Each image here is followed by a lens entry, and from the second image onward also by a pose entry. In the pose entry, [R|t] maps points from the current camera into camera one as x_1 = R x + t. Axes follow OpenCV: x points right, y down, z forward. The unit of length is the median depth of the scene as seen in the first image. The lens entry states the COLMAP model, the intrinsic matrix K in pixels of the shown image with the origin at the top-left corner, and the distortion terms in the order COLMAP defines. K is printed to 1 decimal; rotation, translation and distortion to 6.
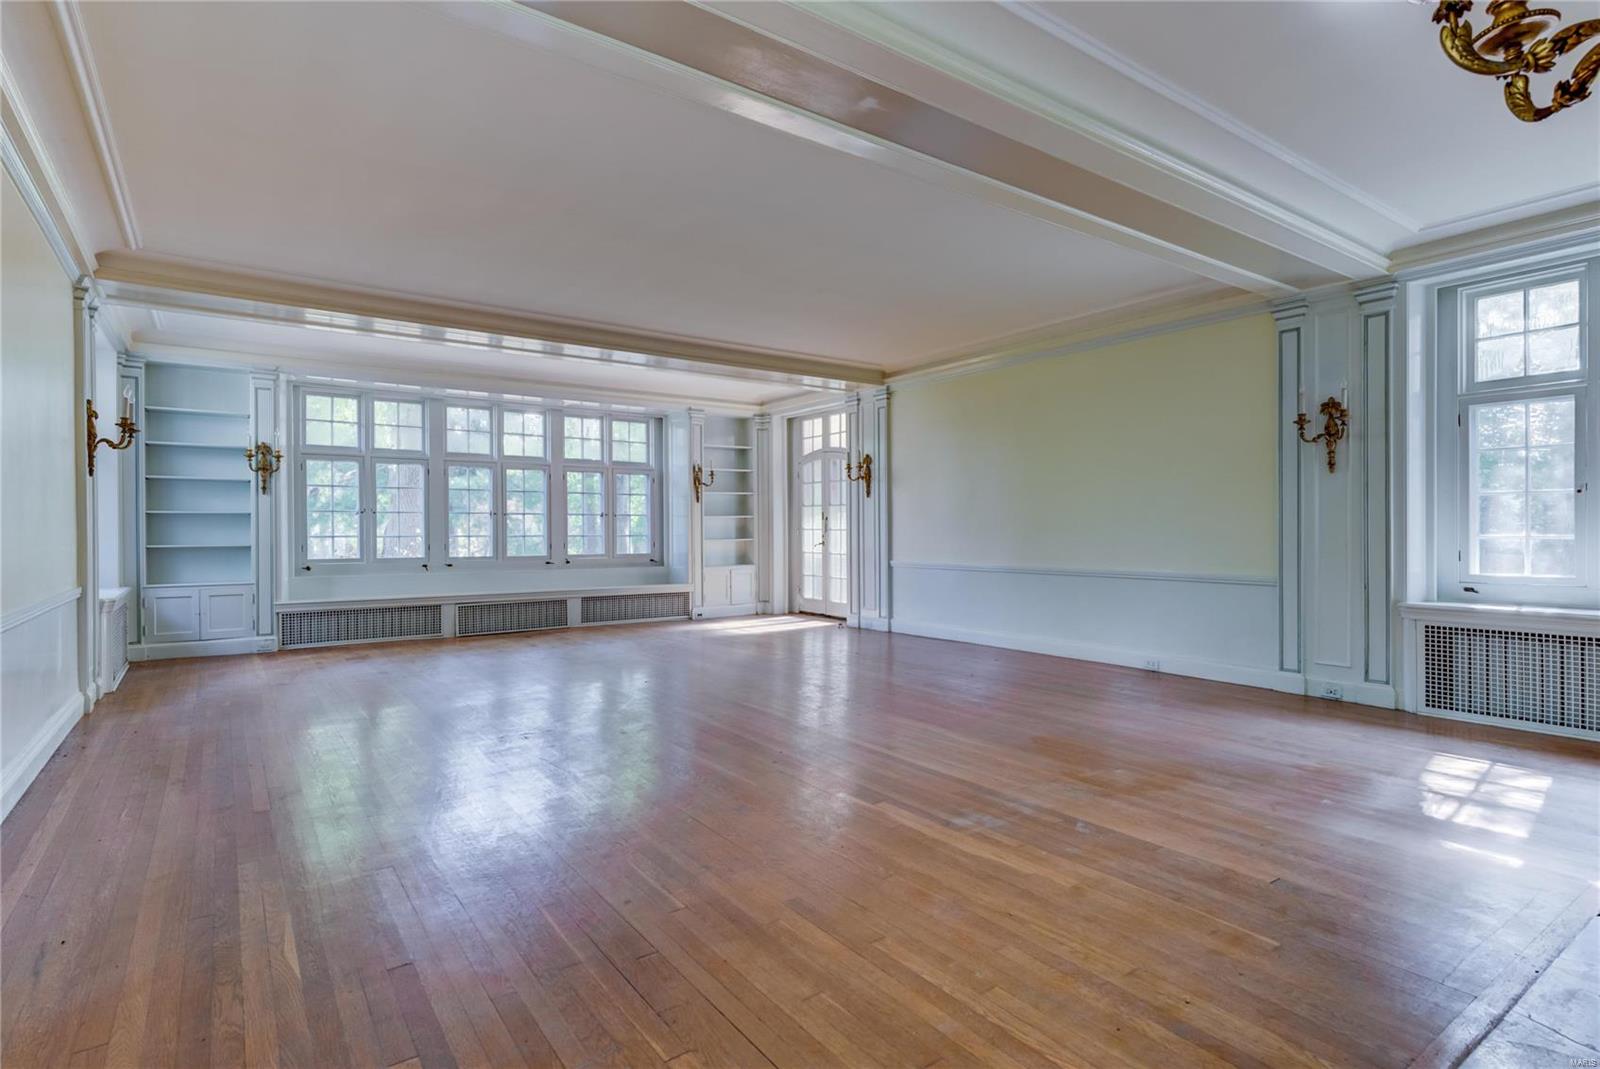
lens RADIAL K [[803.2, 0, 796.6], [0, 803.2, 532.6], [0, 0, 1]] dist [0.019307, 0.000448]
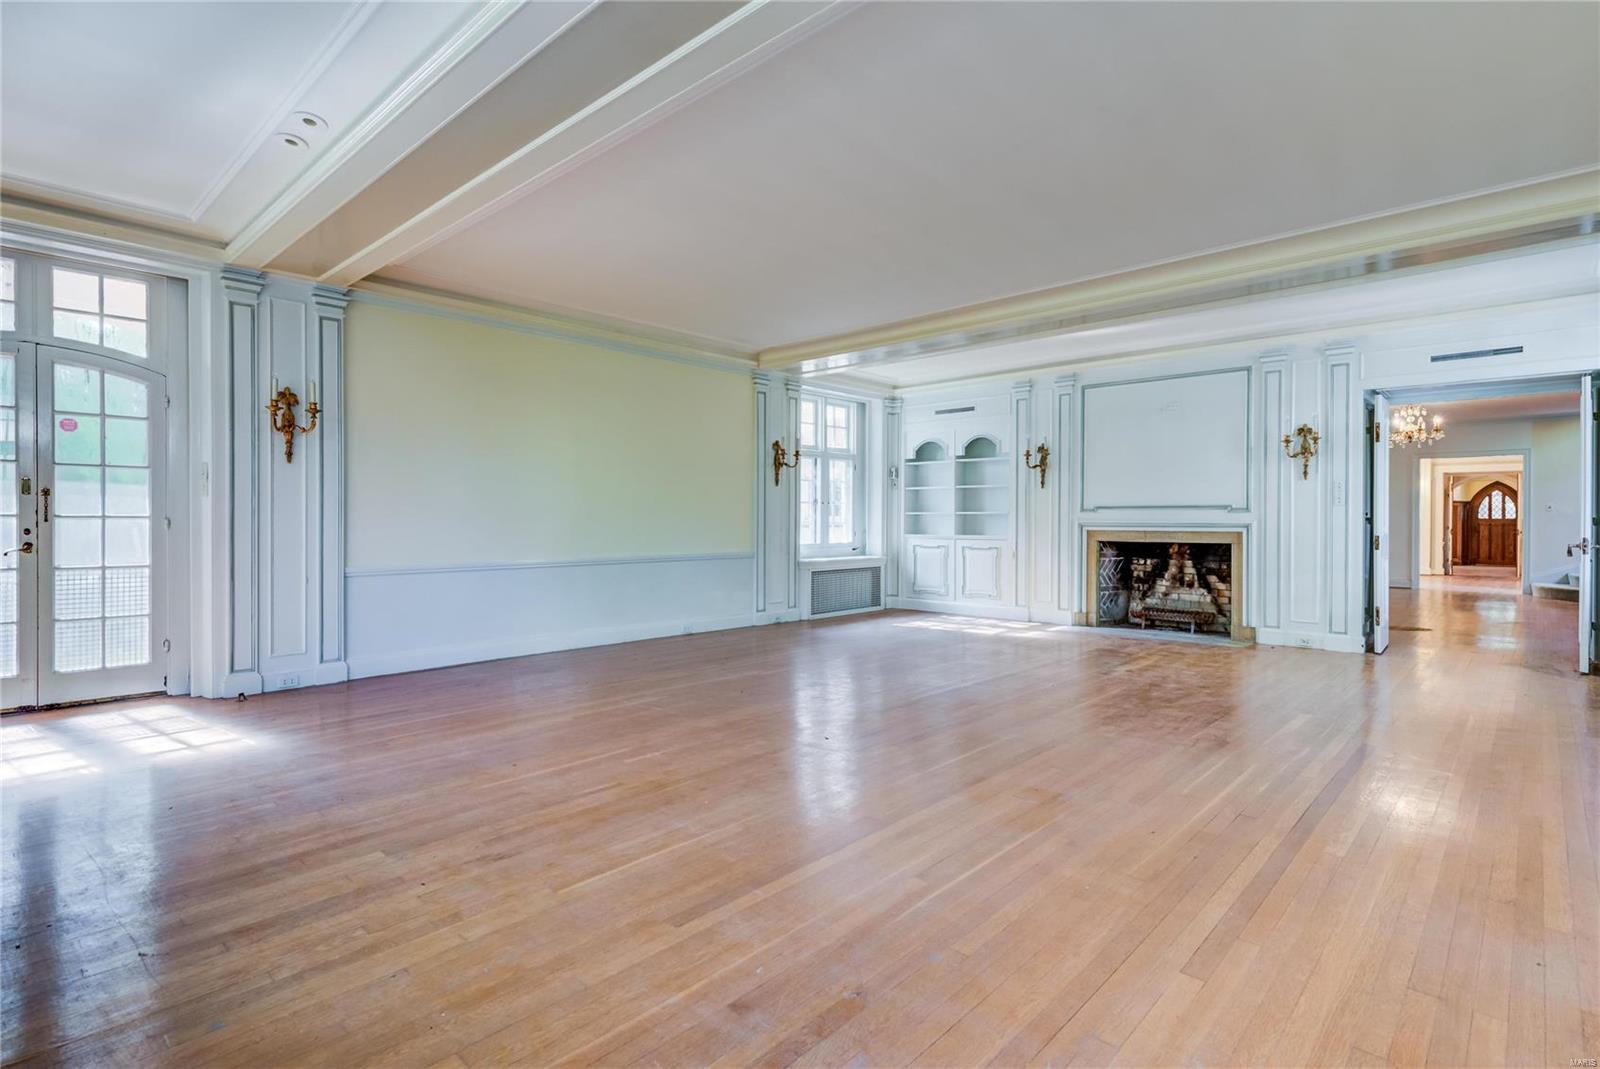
lens RADIAL K [[803.2, 0, 796.3], [0, 803.2, 531.2], [0, 0, 1]] dist [0.019307, 0.000448]
pose [[-0.212095, -0.010460, 0.977193, -0.949755], [0.002643, 0.999933, 0.011277, -0.000826], [-0.977246, 0.004974, -0.212053, 1.314671]]
